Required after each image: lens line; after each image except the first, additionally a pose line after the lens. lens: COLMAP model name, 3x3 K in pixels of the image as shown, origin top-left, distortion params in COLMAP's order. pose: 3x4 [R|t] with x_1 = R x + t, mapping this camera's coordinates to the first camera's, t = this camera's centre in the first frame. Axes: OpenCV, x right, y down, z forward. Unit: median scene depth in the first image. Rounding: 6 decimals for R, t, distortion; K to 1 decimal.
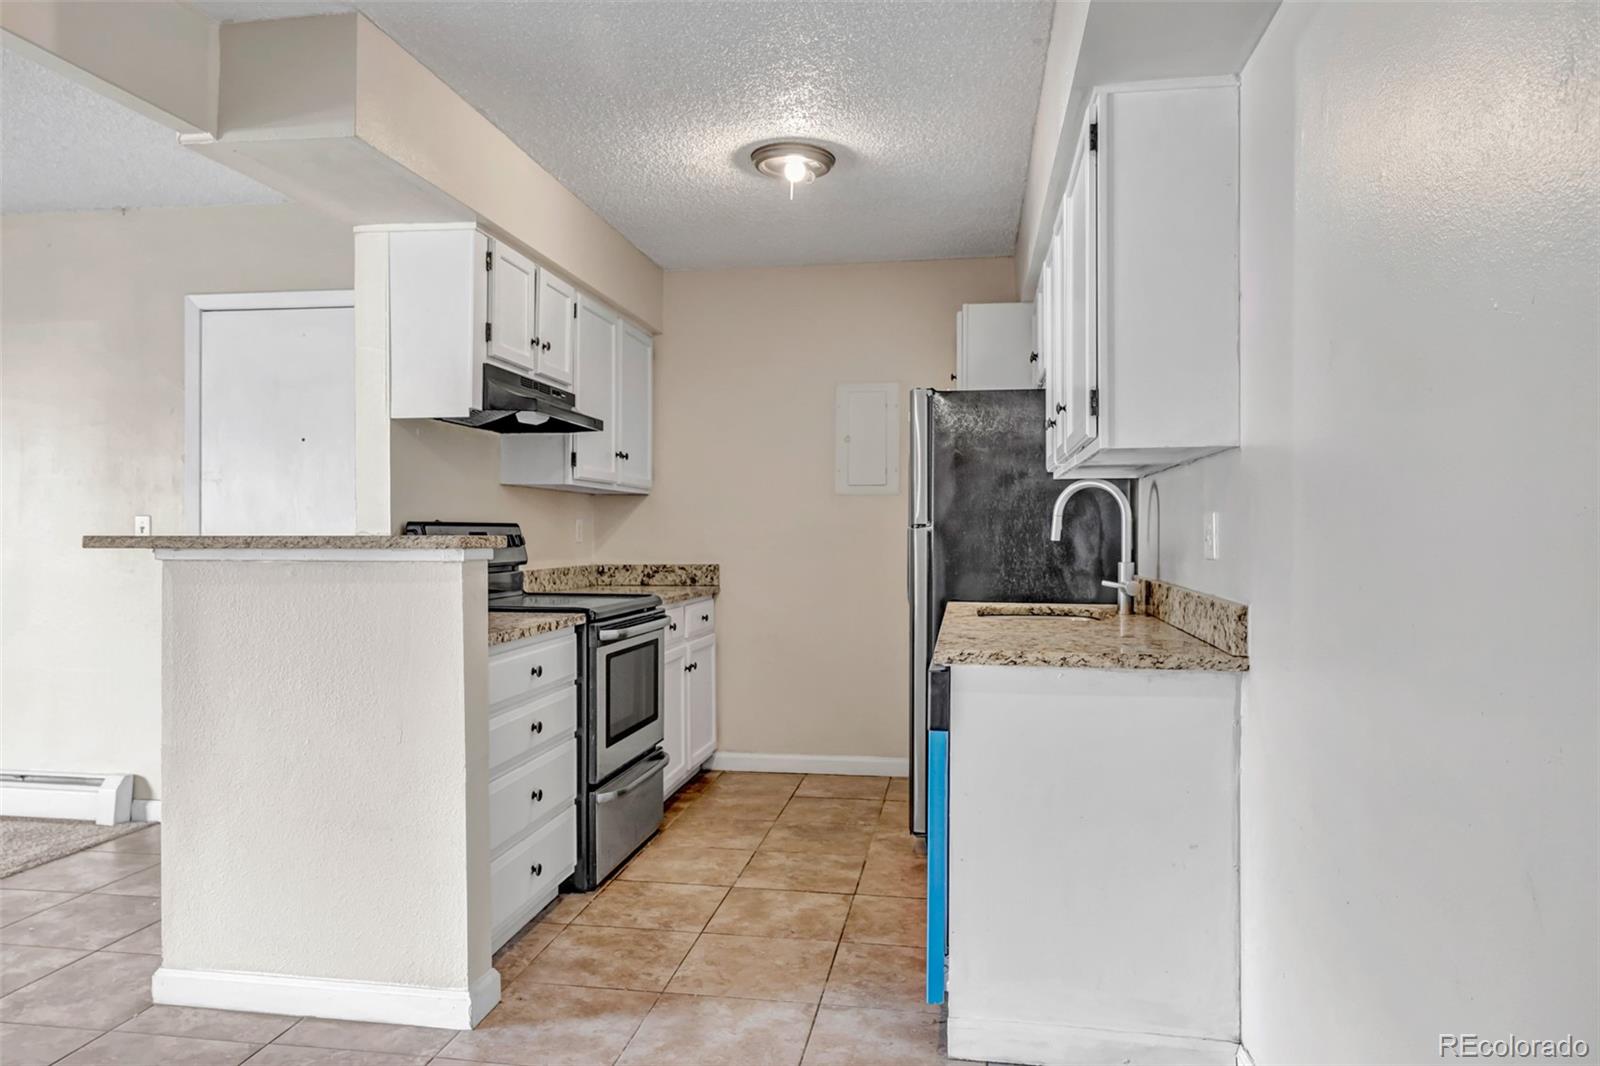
lens RADIAL K [[1081.8, 0, 804.0], [0, 1081.8, 535.0], [0, 0, 1]] dist [0.001422, -0.002726]
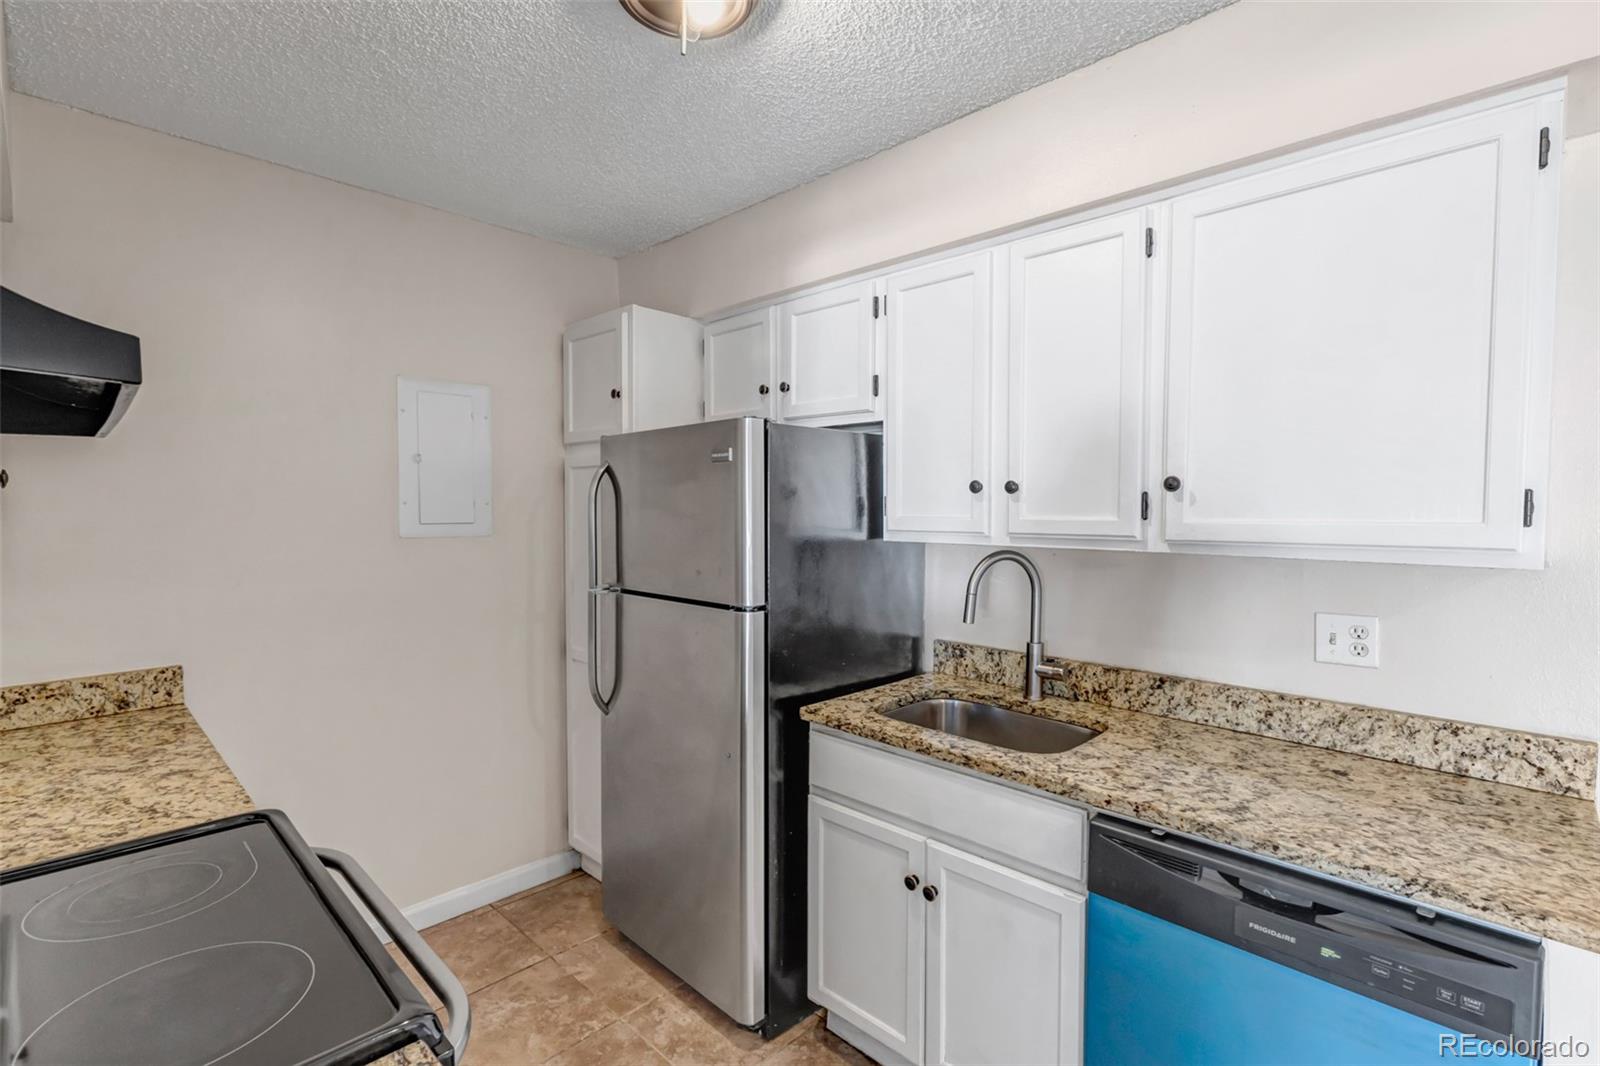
lens RADIAL K [[734.8, 0, 793.1], [0, 734.8, 534.7], [0, 0, 1]] dist [0.002541, 0.001354]
pose [[0.580467, -0.031795, 0.813663, -0.292209], [0.000222, 0.999244, 0.038888, -0.080981], [-0.814284, -0.022393, 0.580035, 0.733121]]
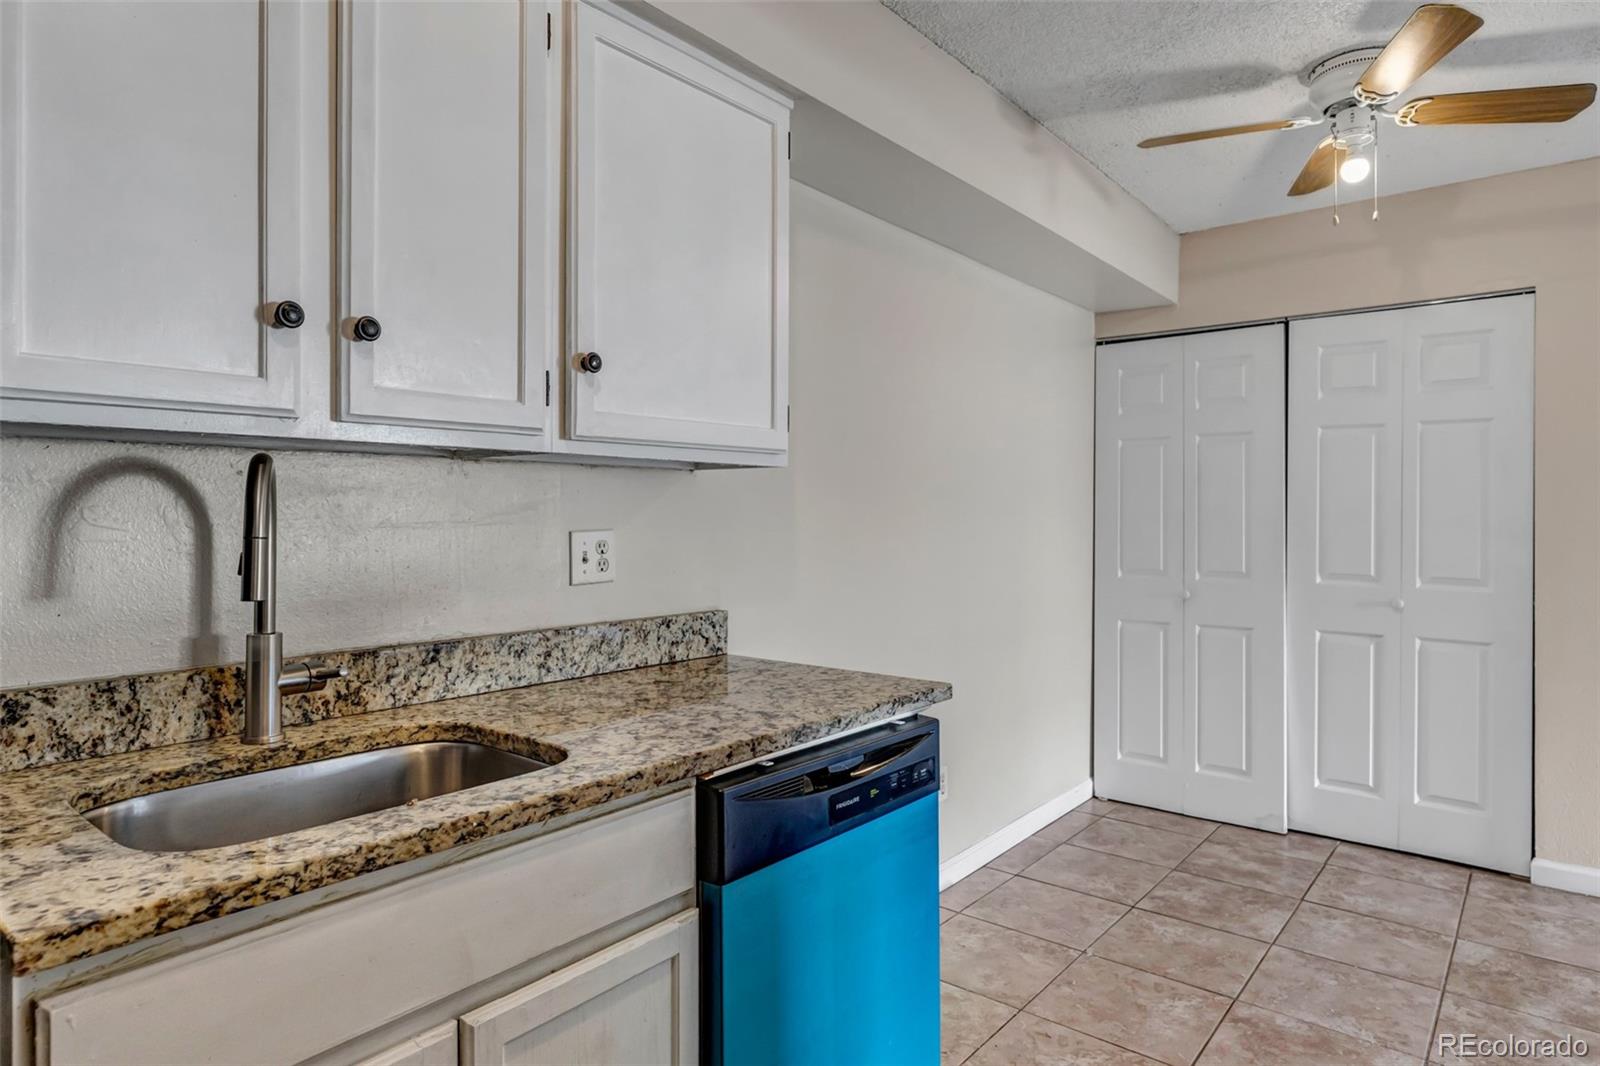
lens RADIAL K [[911.6, 0, 790.6], [0, 911.6, 509.7], [0, 0, 1]] dist [0.013312, -0.004469]
pose [[-0.859404, -0.000103, 0.511297, -0.101930], [0.000281, 1.000000, 0.000672, -0.026981], [-0.511297, 0.000721, -0.859404, 1.114917]]
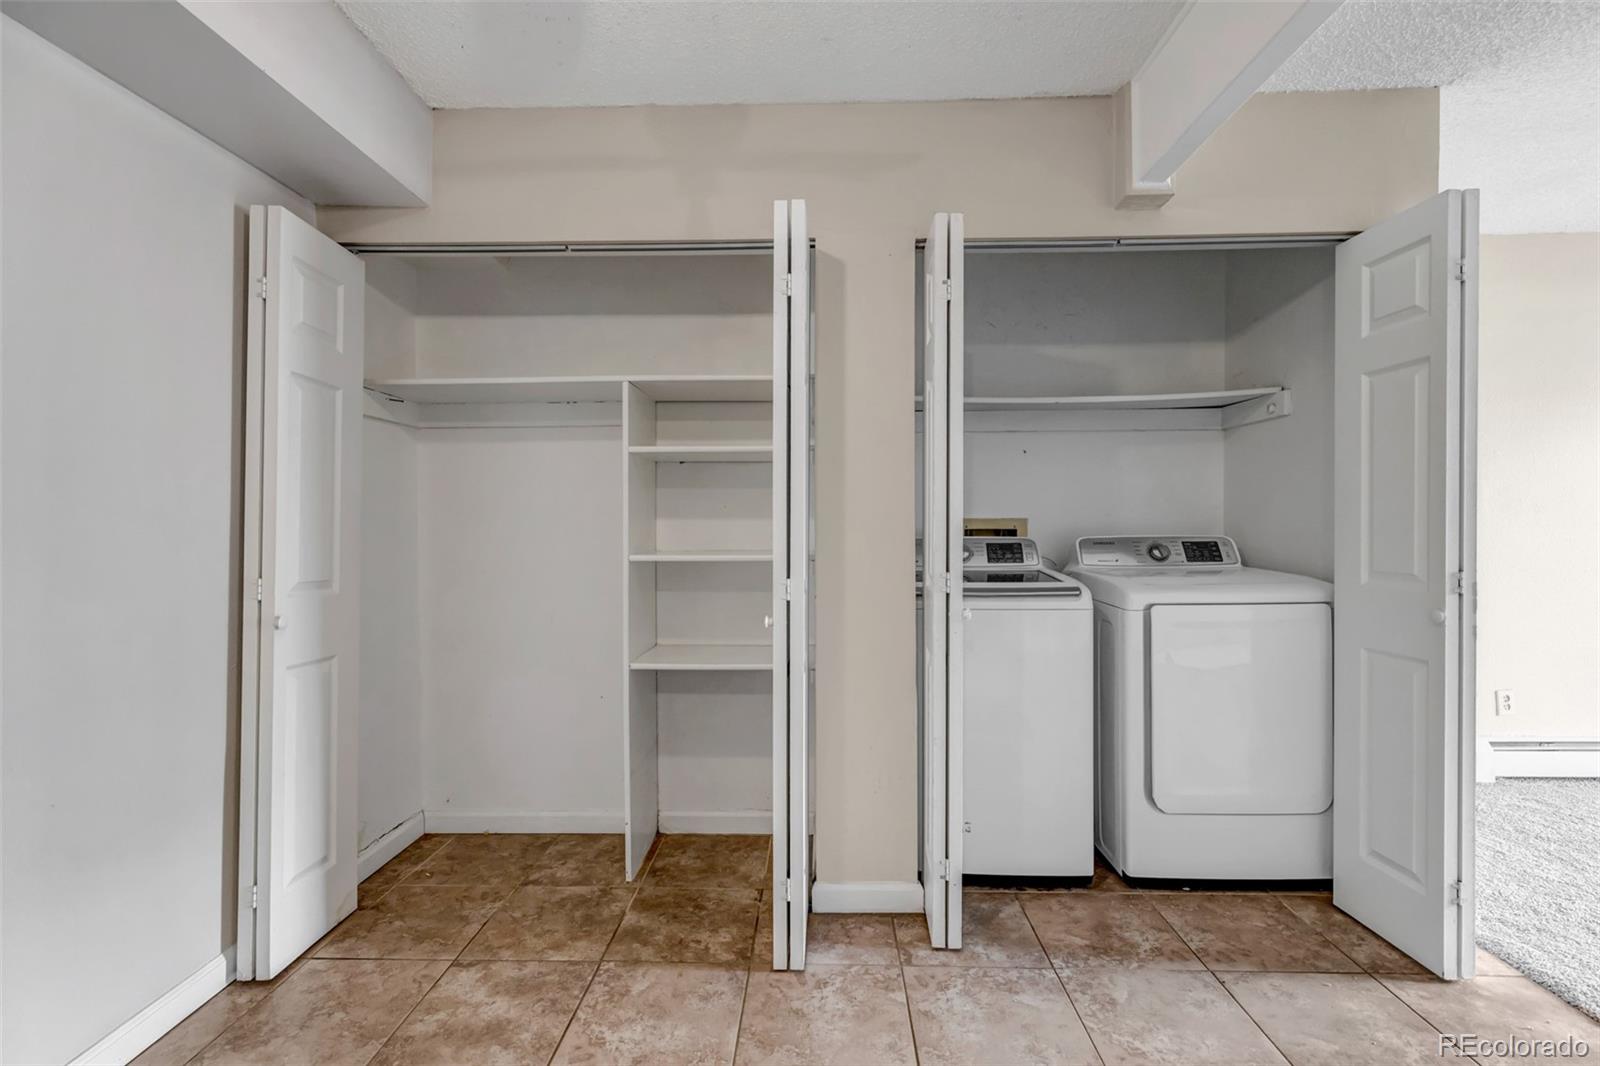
lens RADIAL K [[734.8, 0, 796.3], [0, 734.8, 530.7], [0, 0, 1]] dist [0.002541, 0.001354]
pose [[-0.992658, 0.005478, -0.120829, -0.172052], [0.003073, 0.999794, 0.020078, -0.006998], [0.120914, 0.019559, -0.992470, 0.625596]]
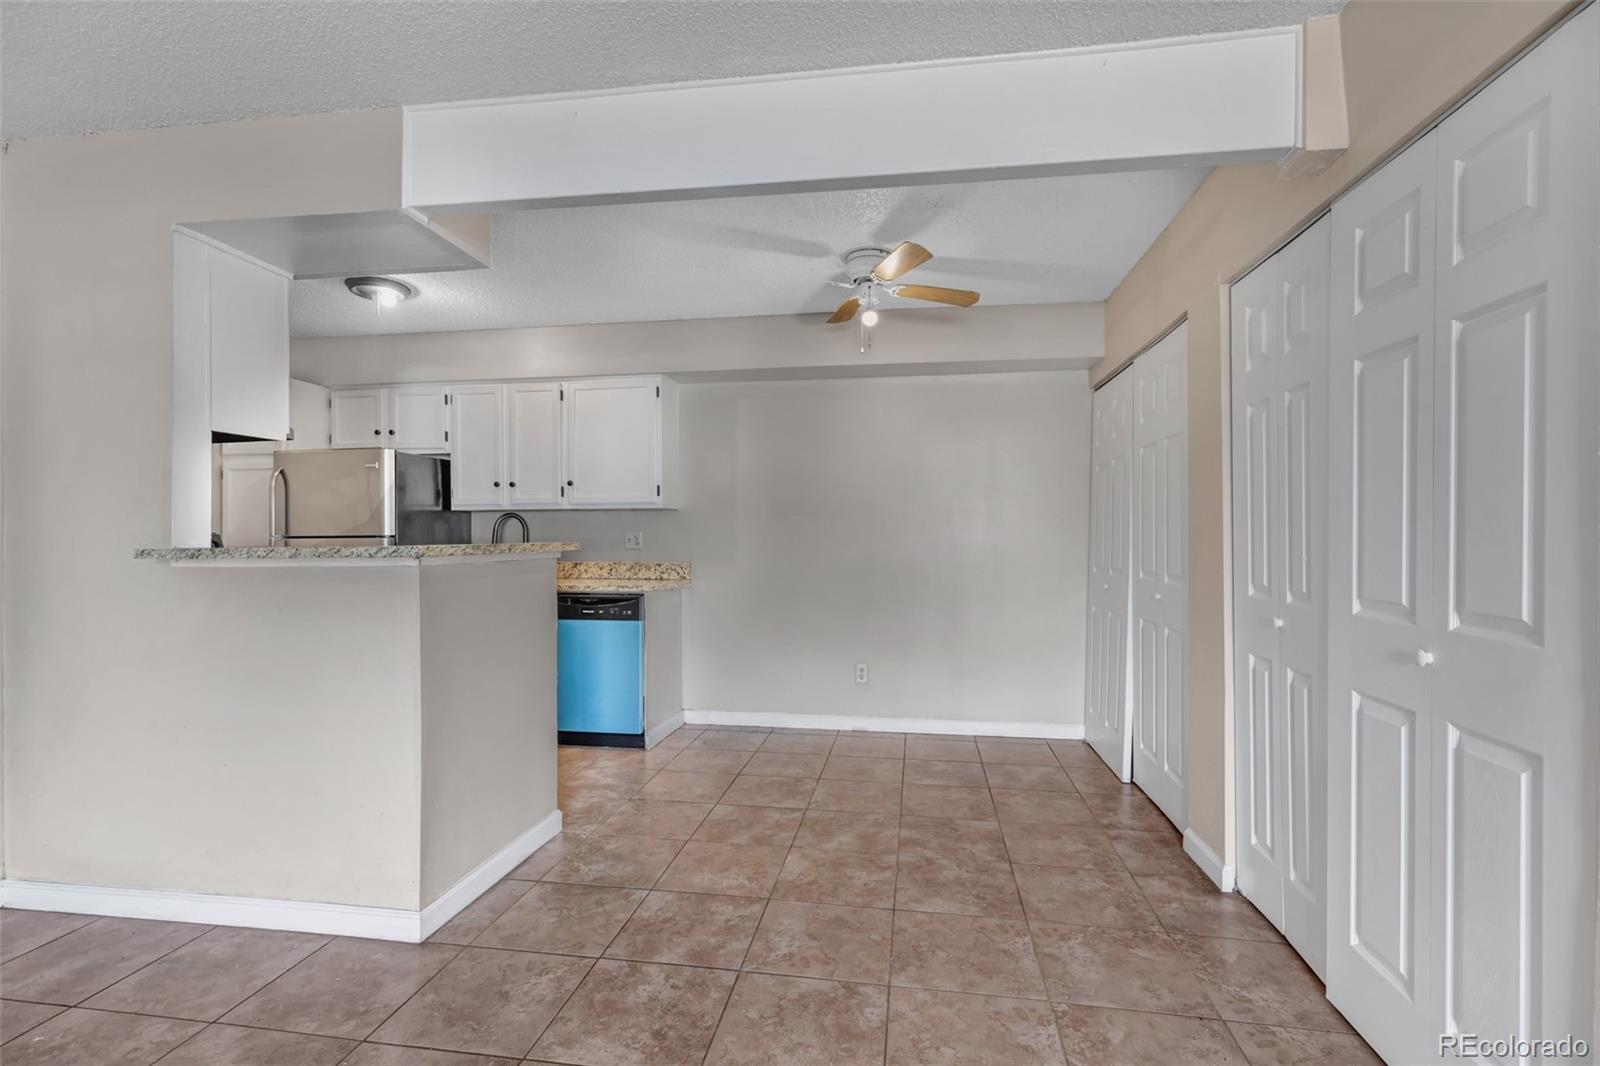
lens RADIAL K [[734.8, 0, 801.8], [0, 734.8, 533.7], [0, 0, 1]] dist [0.002541, 0.001354]
pose [[-0.000001, 0.002662, 0.999996, -1.017860], [0.007159, 0.999971, -0.002662, -0.005224], [-0.999974, 0.007159, -0.000020, 0.422462]]
